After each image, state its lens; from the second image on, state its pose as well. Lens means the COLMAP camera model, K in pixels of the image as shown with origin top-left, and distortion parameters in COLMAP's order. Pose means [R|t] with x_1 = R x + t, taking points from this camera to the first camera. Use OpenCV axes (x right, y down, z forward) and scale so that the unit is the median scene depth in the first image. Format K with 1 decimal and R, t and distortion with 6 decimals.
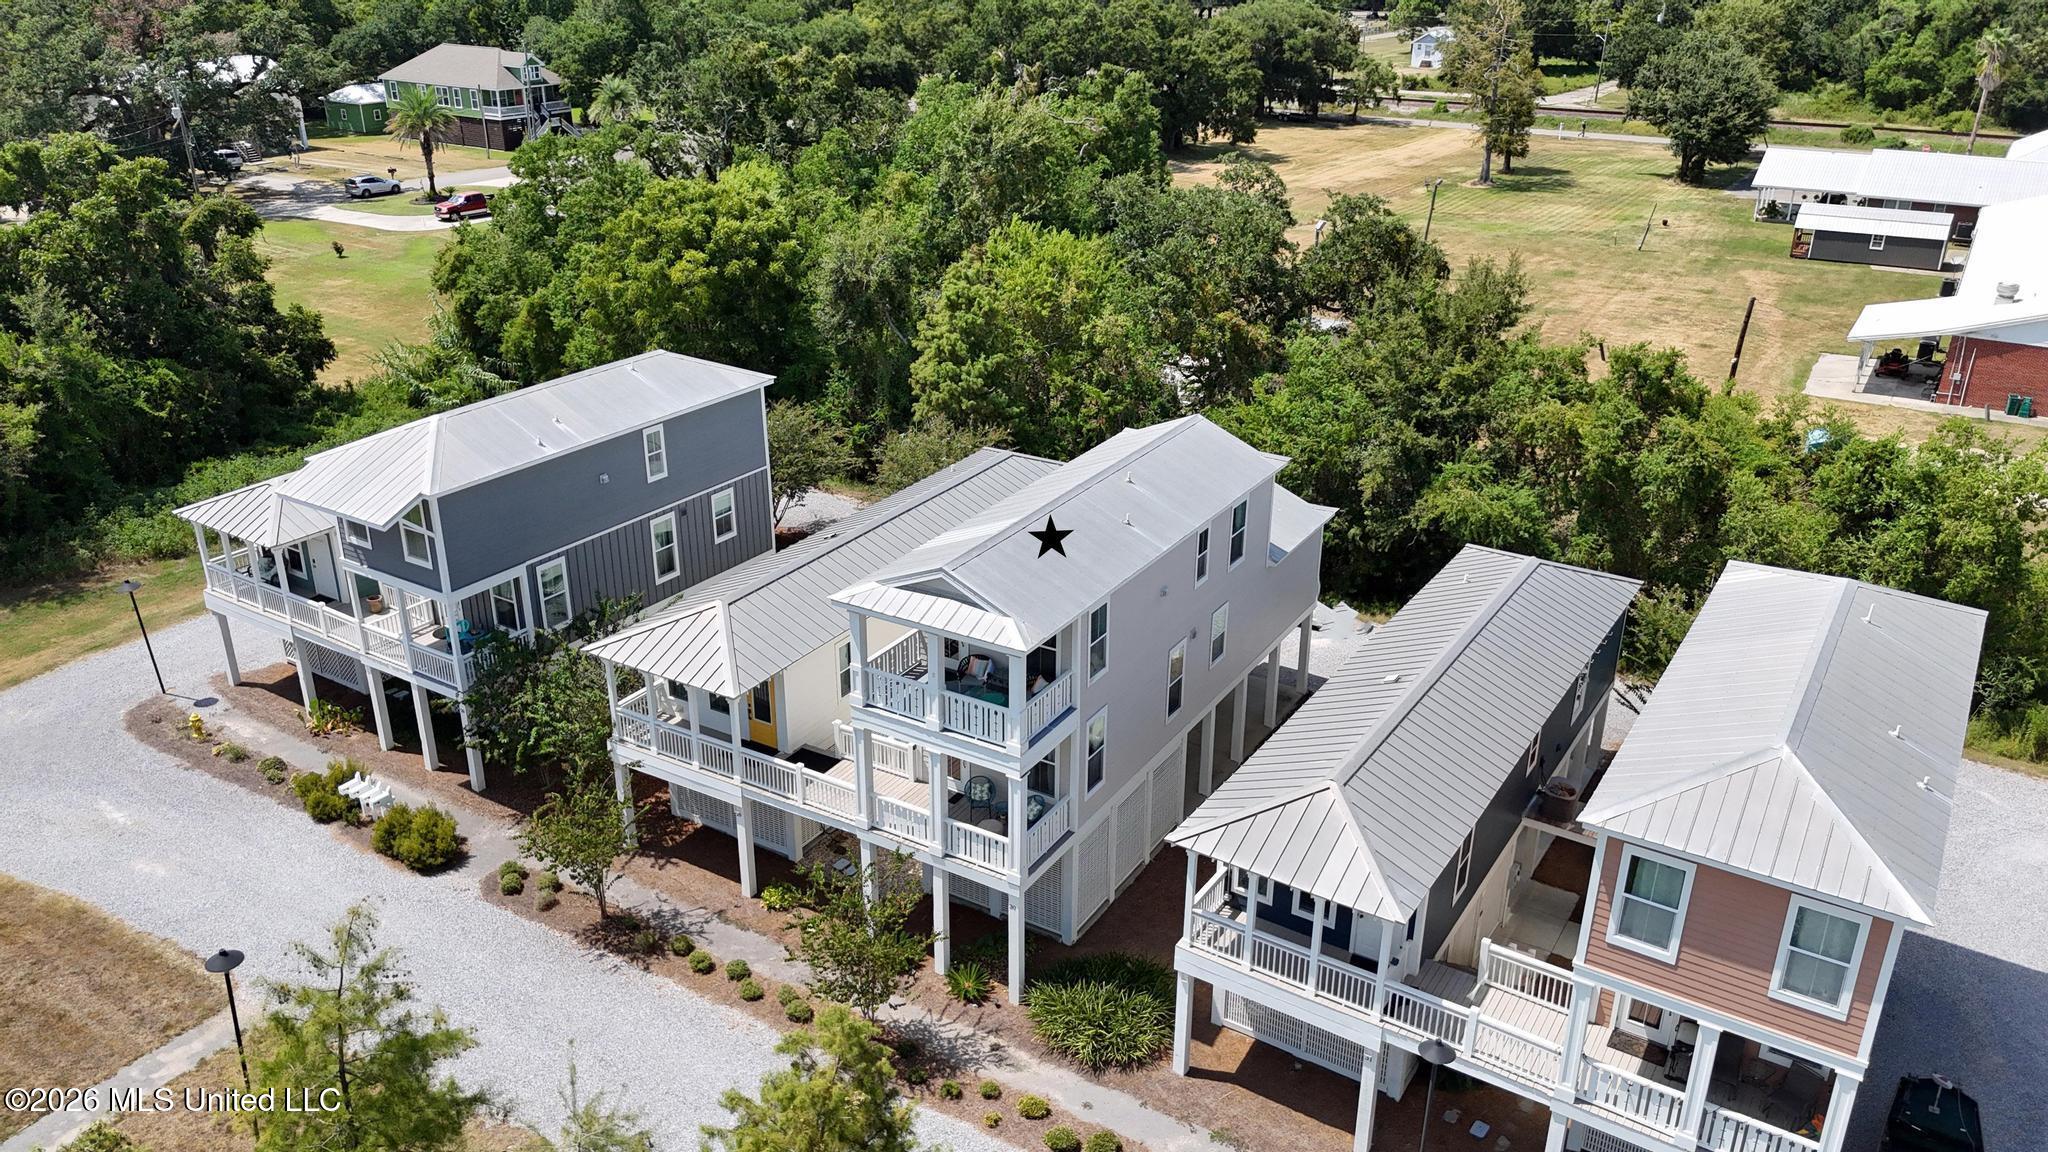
lens RADIAL K [[1514.7, 0, 1024.0], [0, 1514.7, 576.0], [0, 0, 1]] dist [0.057334, -0.054822]
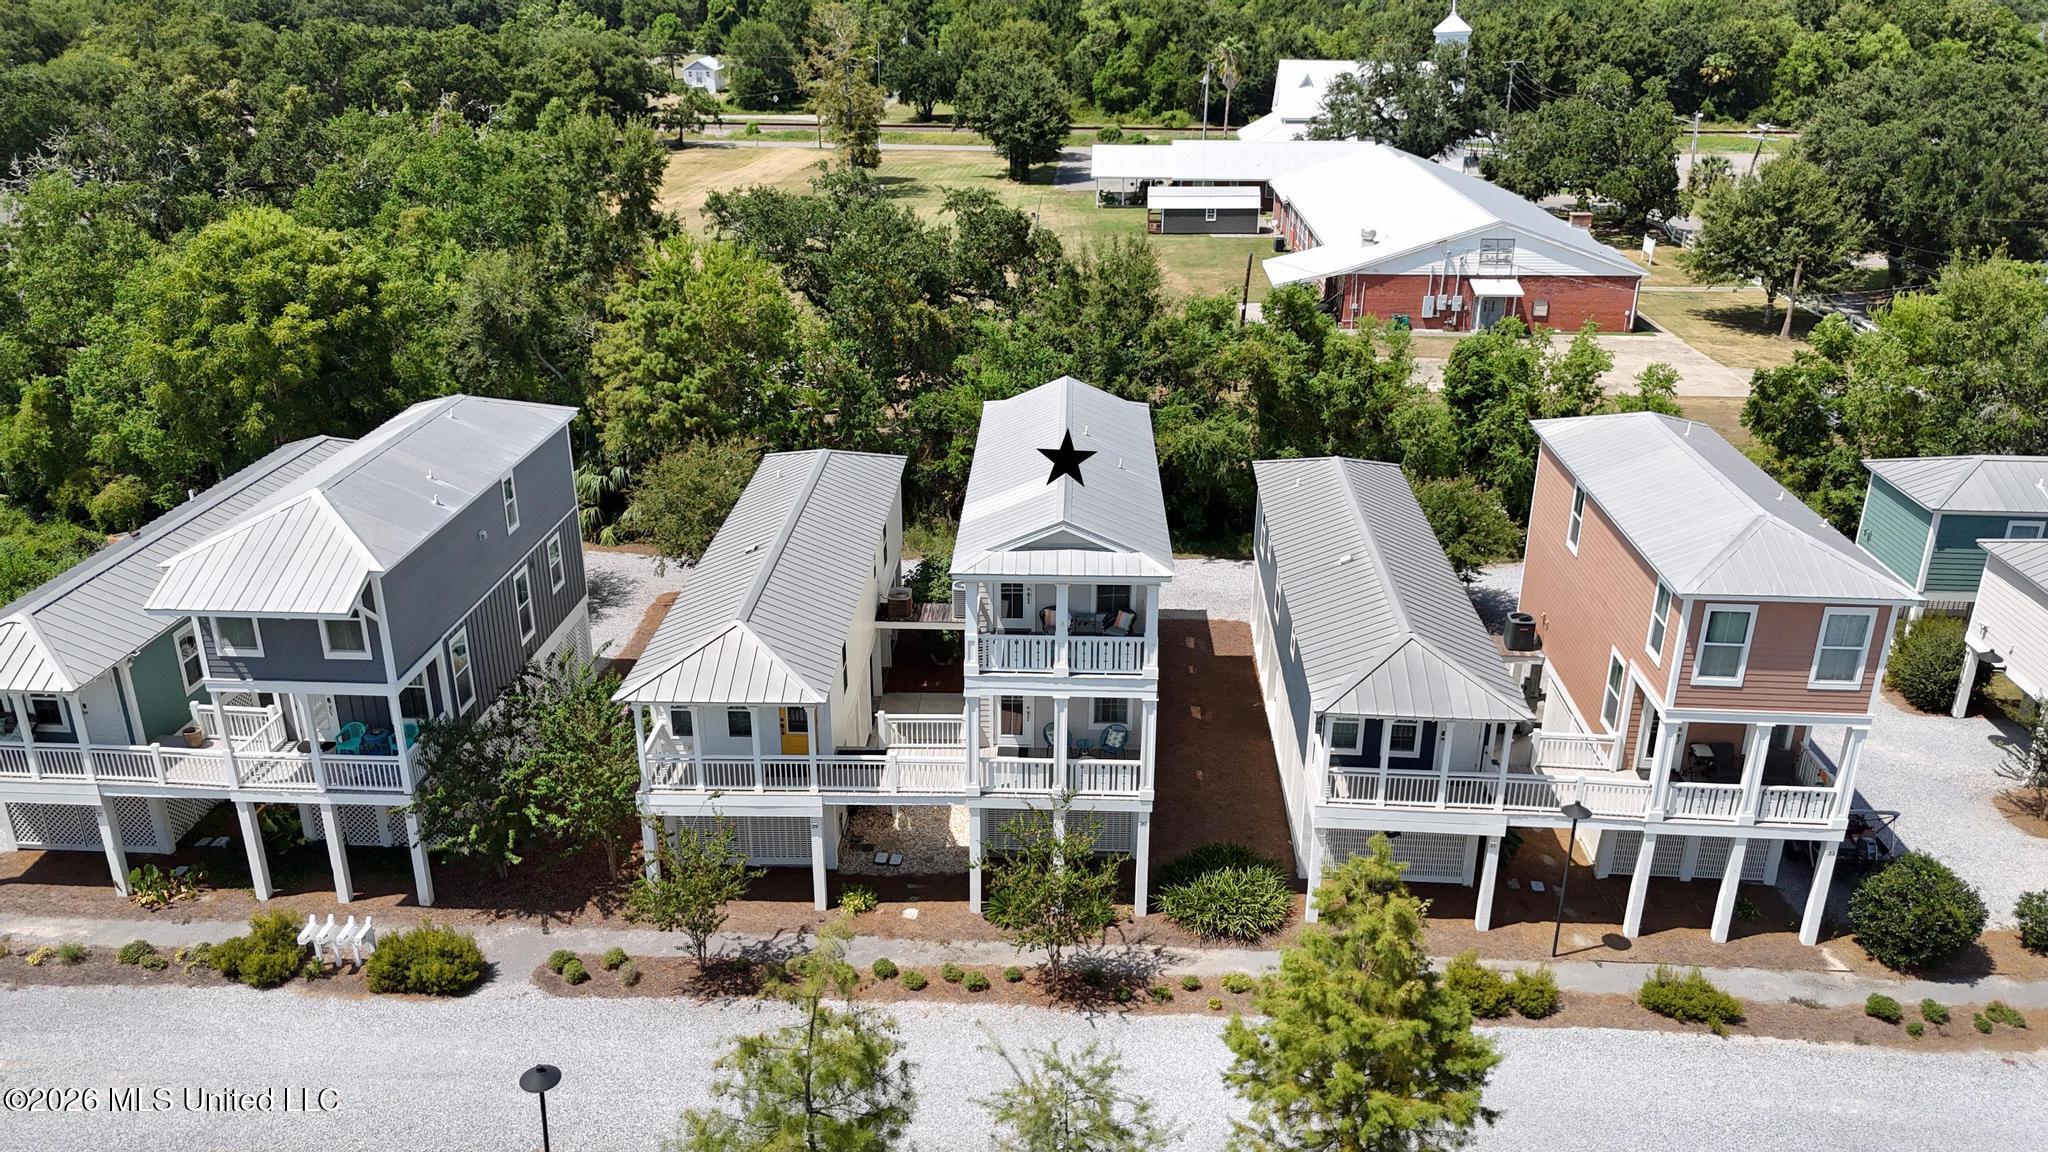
lens RADIAL K [[1514.7, 0, 1024.0], [0, 1514.7, 576.0], [0, 0, 1]] dist [0.057334, -0.054822]
pose [[0.869168, -0.188007, 0.457384, -0.257278], [0.197359, 0.979938, 0.027760, -0.000971], [-0.453427, 0.066140, 0.888836, 0.030596]]
